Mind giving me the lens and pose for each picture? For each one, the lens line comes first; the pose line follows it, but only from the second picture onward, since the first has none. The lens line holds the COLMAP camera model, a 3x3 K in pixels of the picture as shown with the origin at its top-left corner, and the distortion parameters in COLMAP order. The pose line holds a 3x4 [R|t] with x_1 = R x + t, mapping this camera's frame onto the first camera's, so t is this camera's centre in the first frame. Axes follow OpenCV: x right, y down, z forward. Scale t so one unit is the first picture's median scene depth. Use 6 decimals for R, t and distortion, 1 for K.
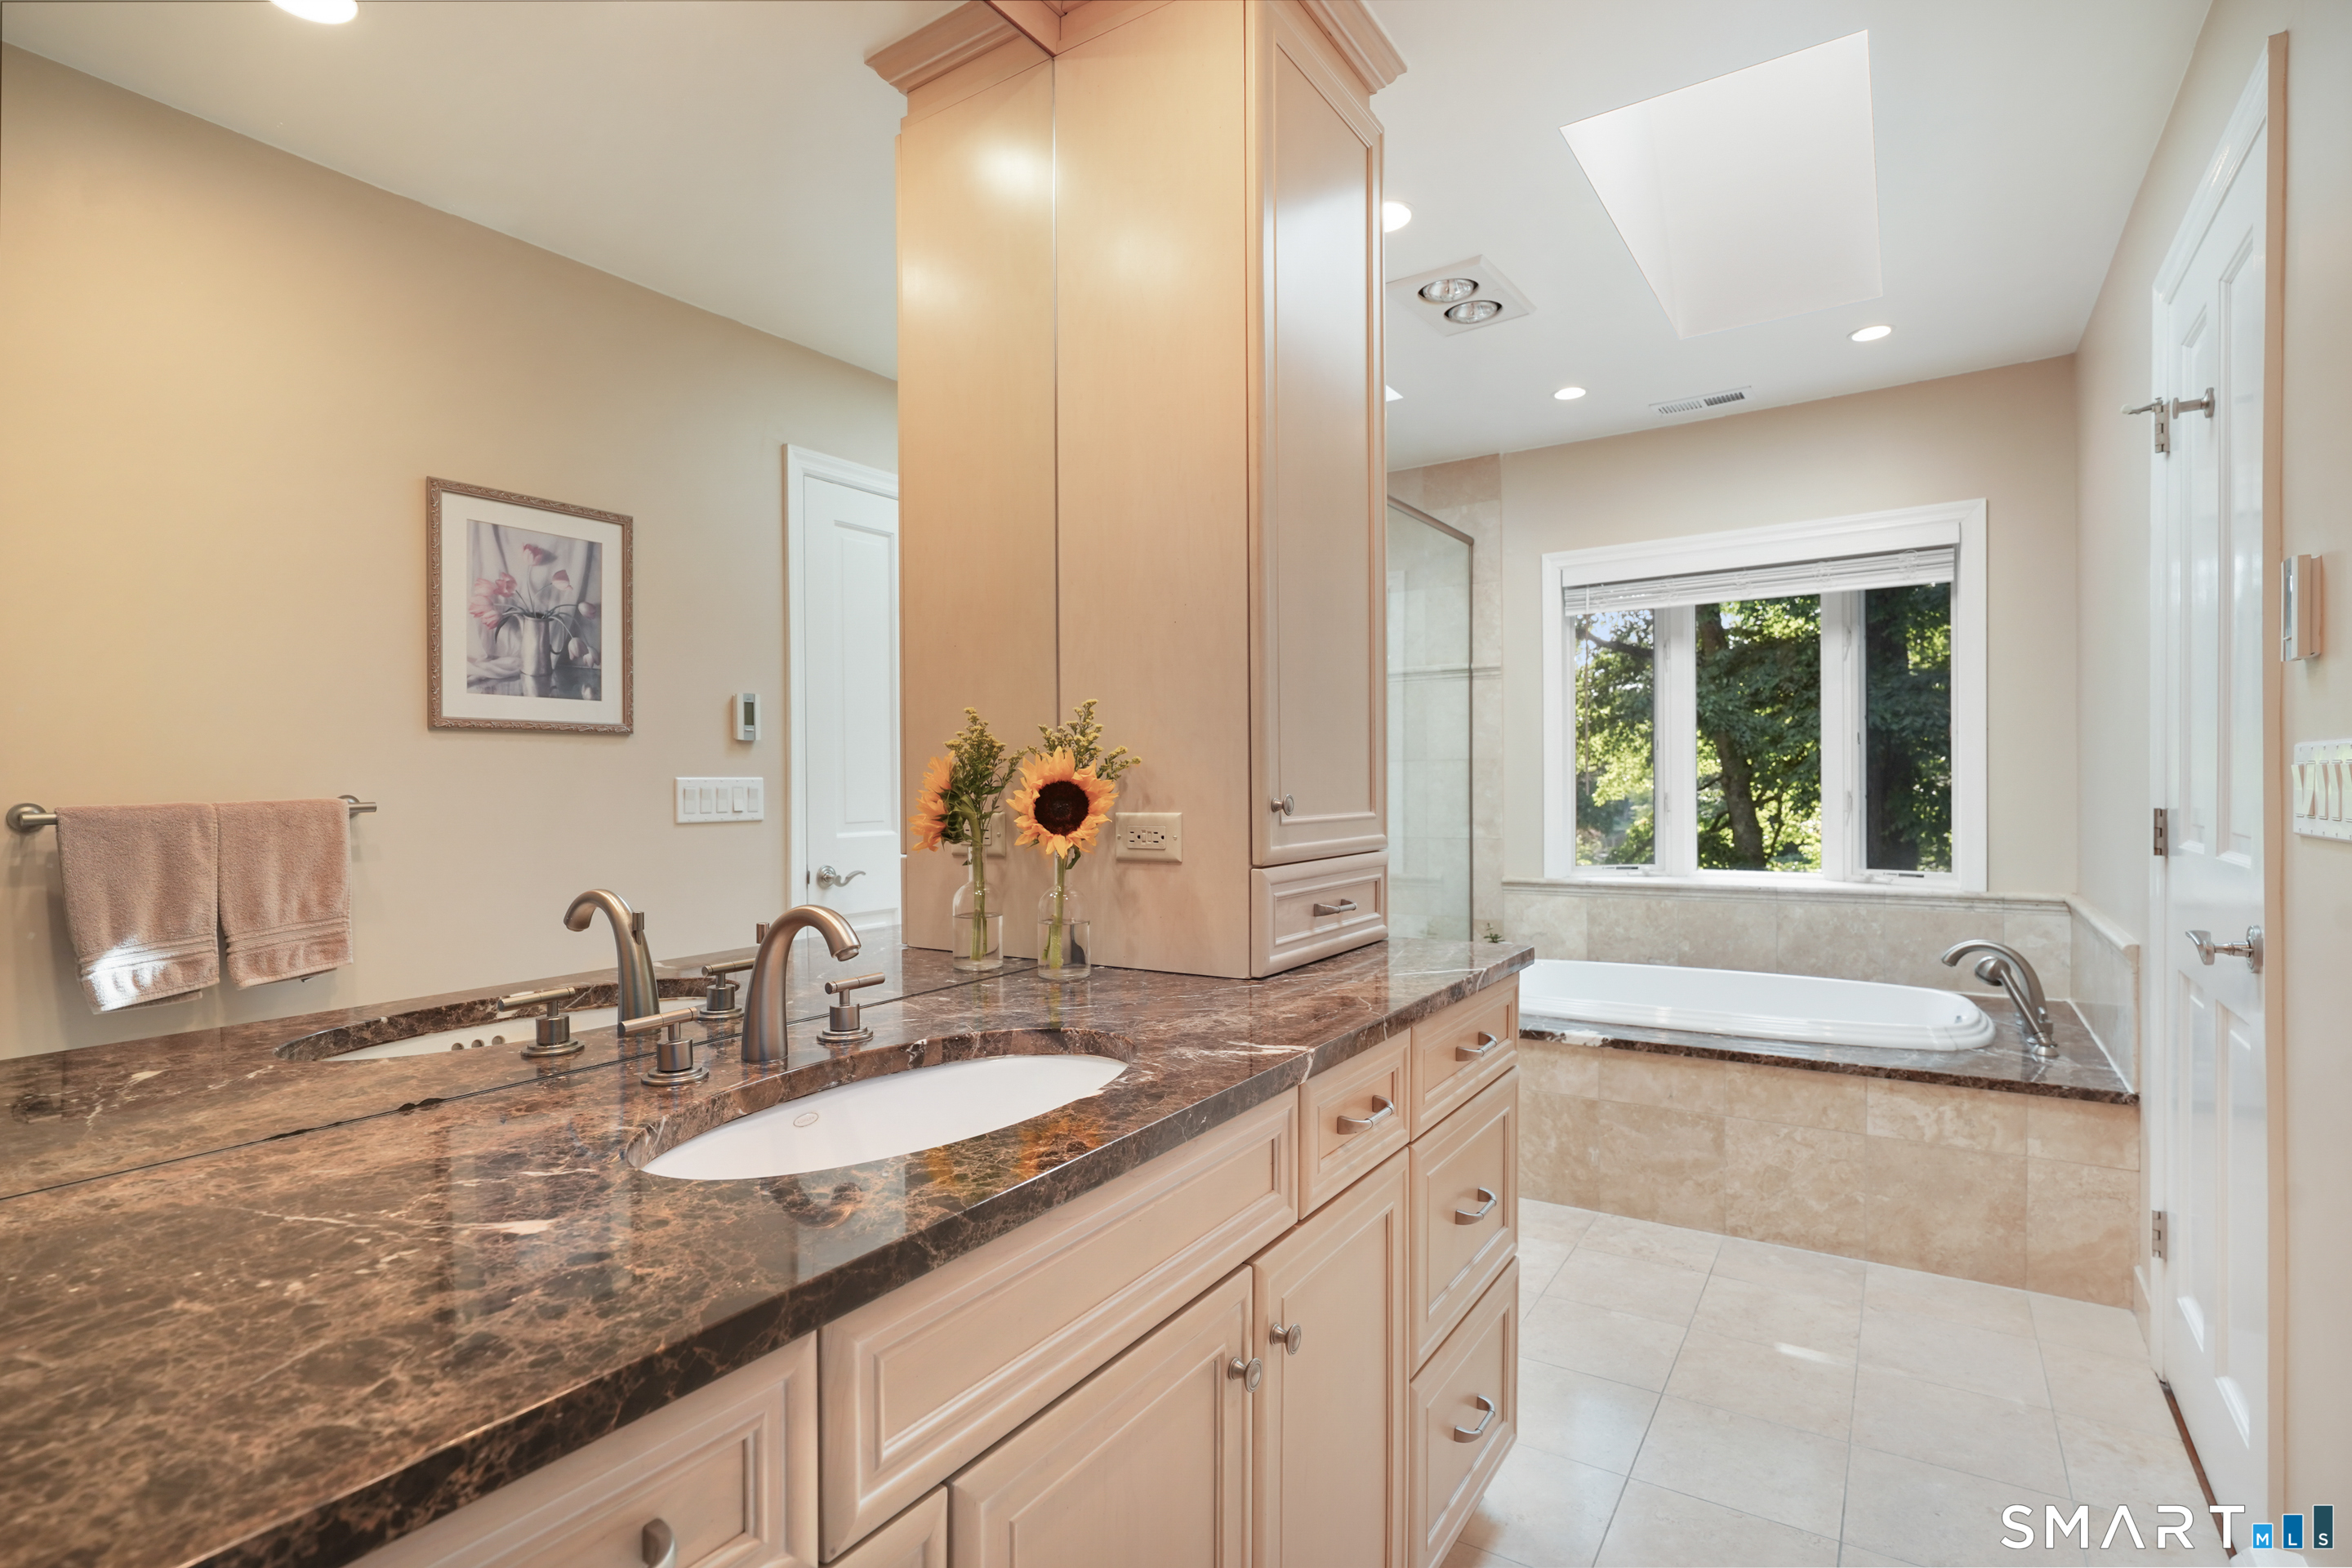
lens RADIAL K [[1093.1, 0, 1182.6], [0, 1093.1, 792.7], [0, 0, 1]] dist [-0.005057, -0.000177]
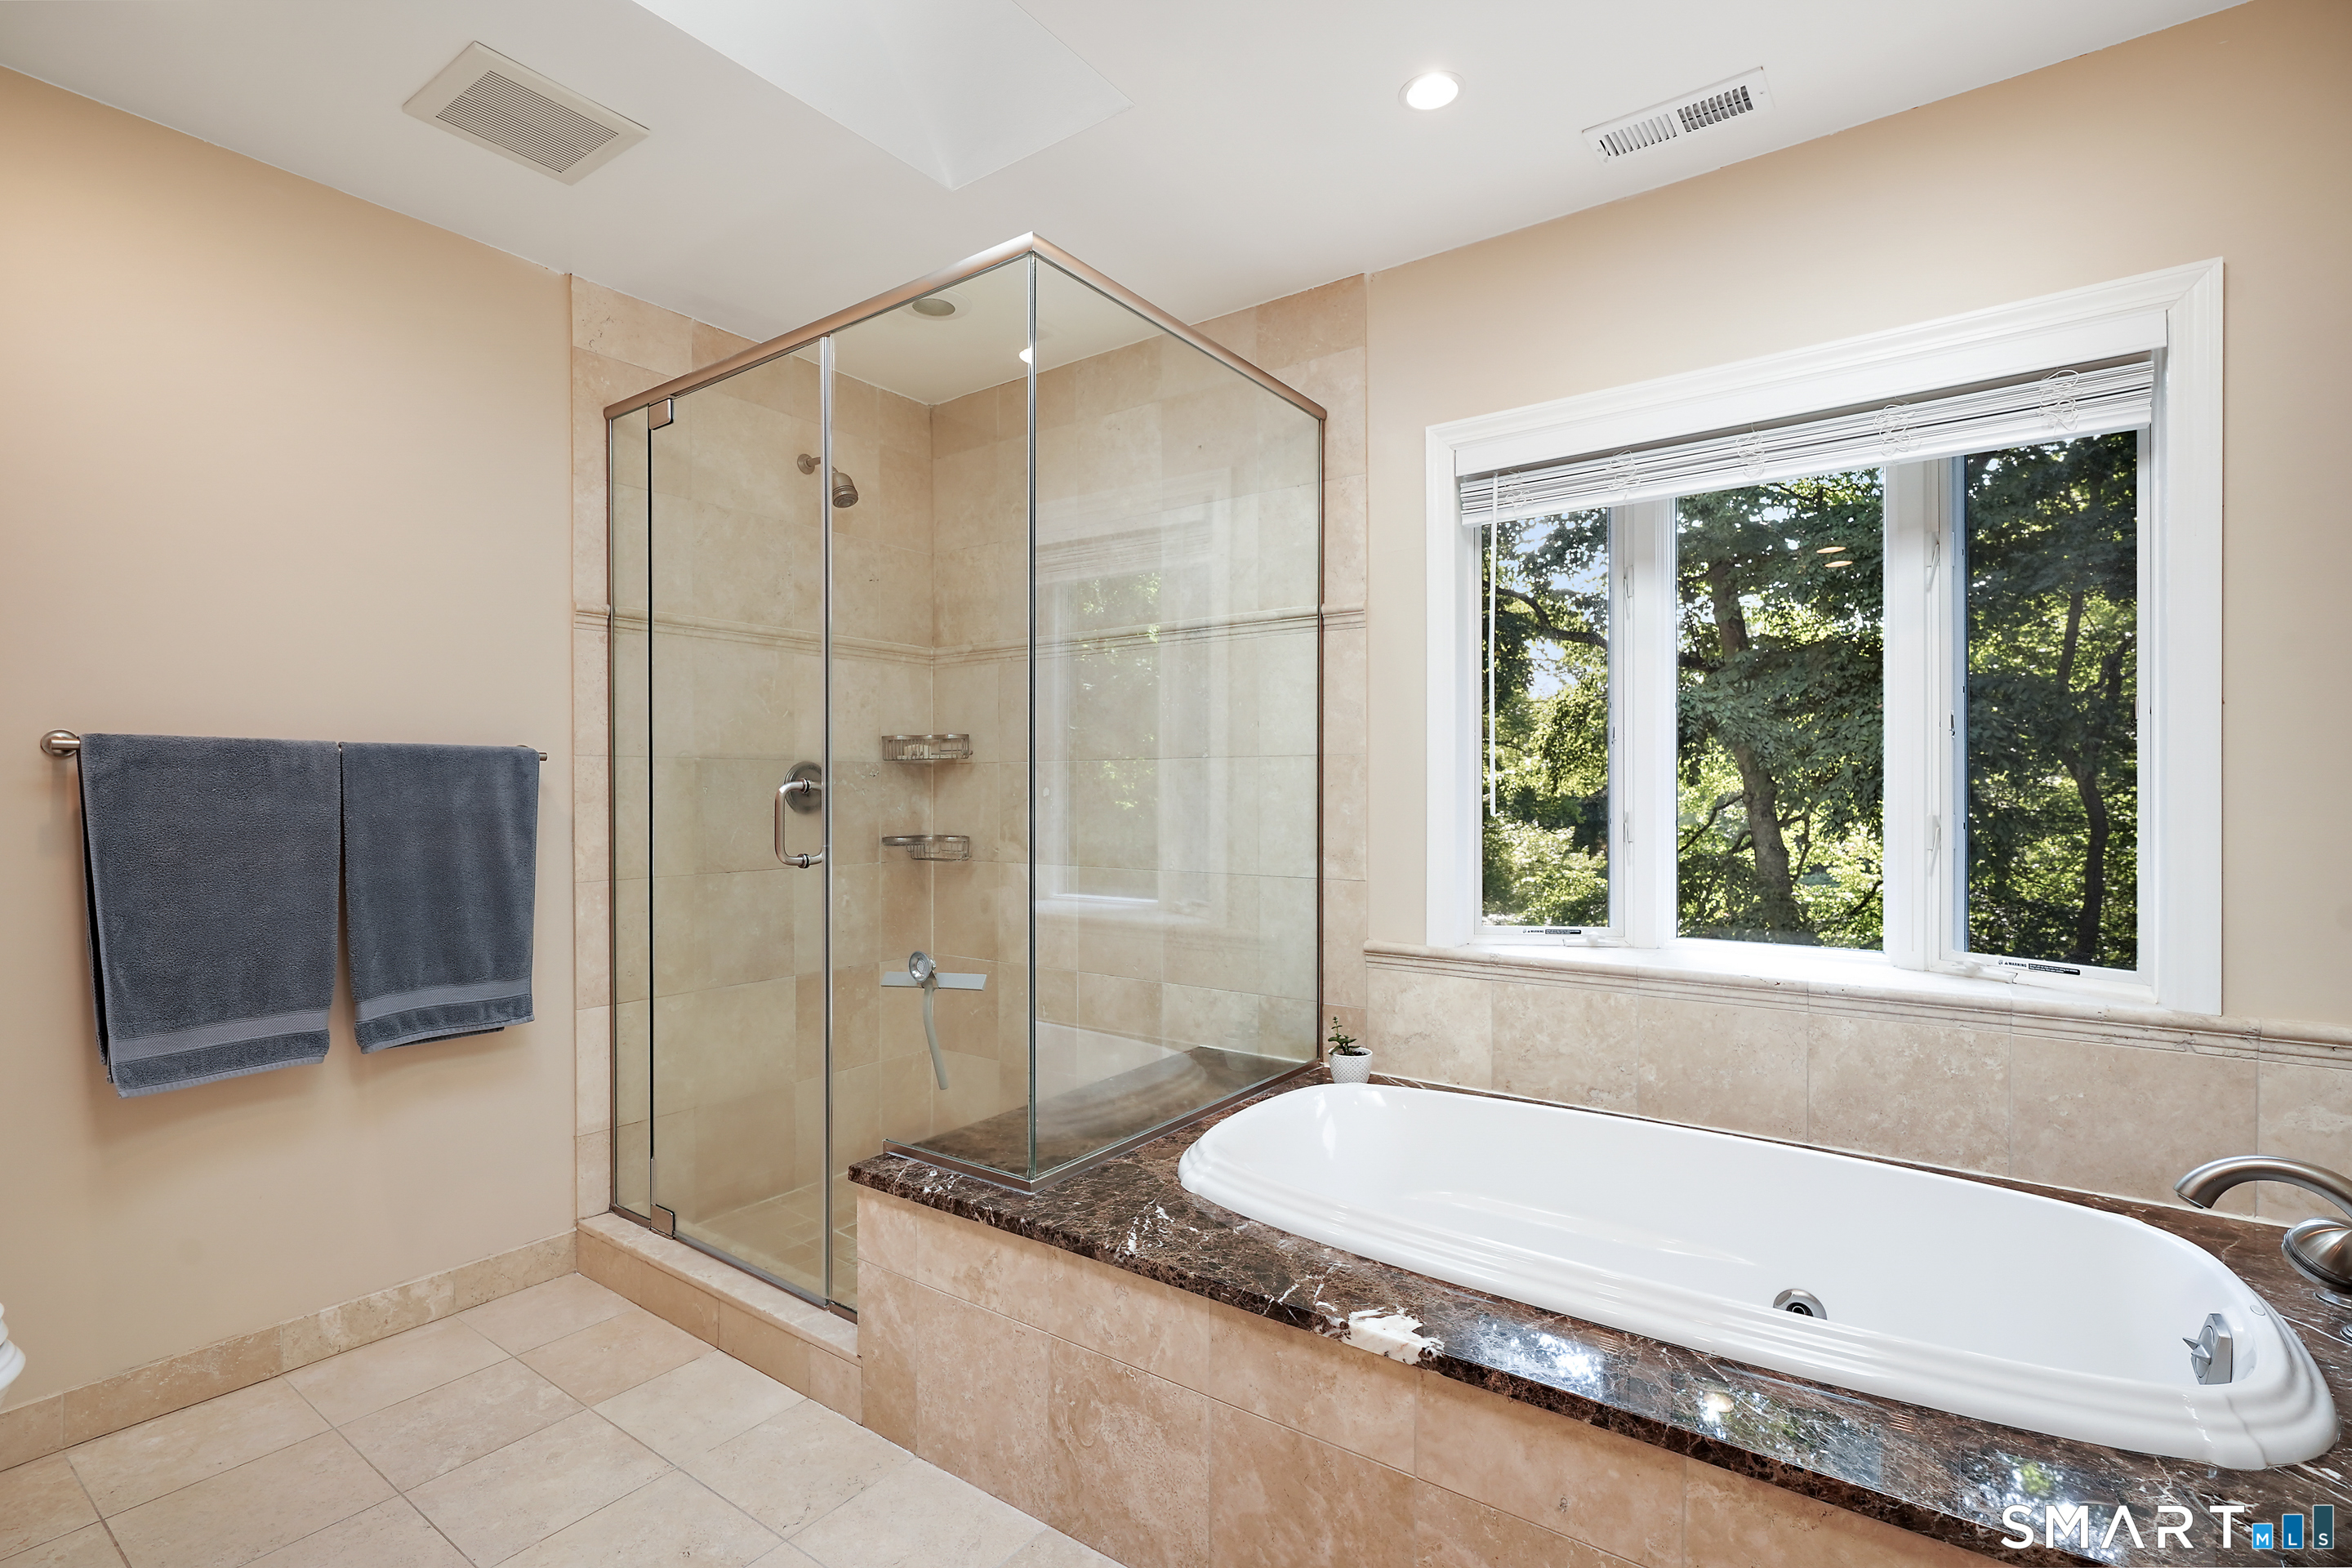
lens RADIAL K [[1073.8, 0, 1170.7], [0, 1073.8, 779.1], [0, 0, 1]] dist [-0.006770, 0.000208]
pose [[0.999249, 0.016276, -0.035162, 0.211631], [-0.016997, 0.999649, -0.020310, -0.002305], [0.034819, 0.020892, 0.999175, 0.393722]]
